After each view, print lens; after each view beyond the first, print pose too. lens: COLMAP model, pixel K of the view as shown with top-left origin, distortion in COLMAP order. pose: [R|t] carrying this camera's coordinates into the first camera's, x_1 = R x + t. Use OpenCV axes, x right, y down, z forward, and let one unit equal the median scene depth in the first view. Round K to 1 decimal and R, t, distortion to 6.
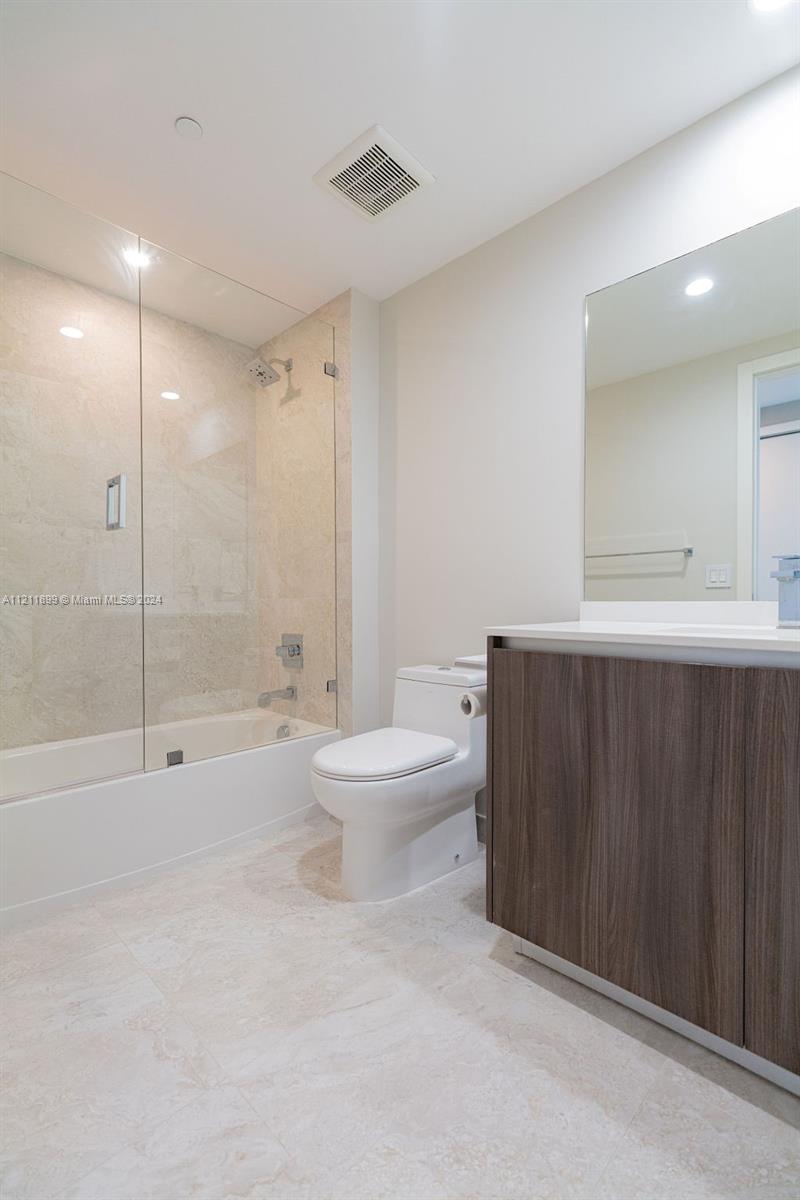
lens RADIAL K [[535.5, 0, 395.8], [0, 535.5, 601.3], [0, 0, 1]] dist [0.002218, -0.001834]
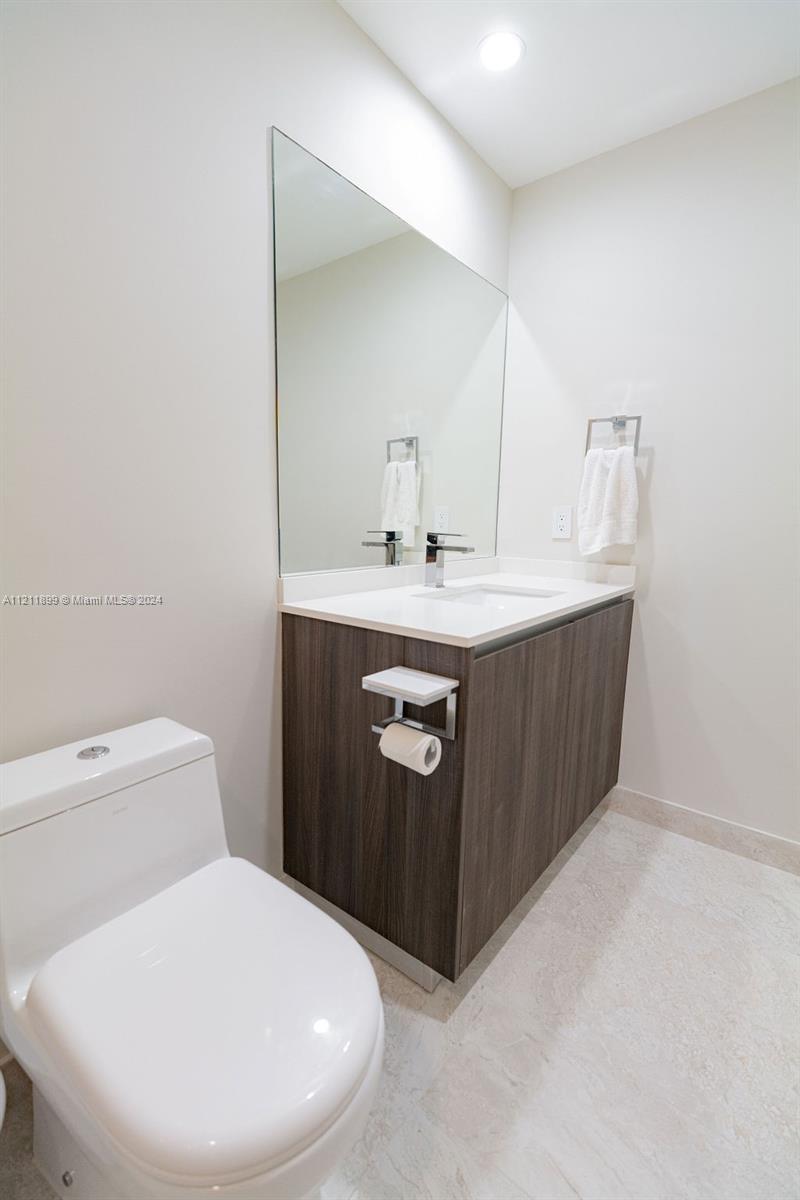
lens RADIAL K [[535.5, 0, 394.0], [0, 535.5, 606.9], [0, 0, 1]] dist [0.002218, -0.001834]
pose [[-0.107263, -0.172296, 0.979188, -0.629904], [-0.022369, 0.985039, 0.170875, -0.135636], [-0.993979, -0.003574, -0.109513, 1.414819]]
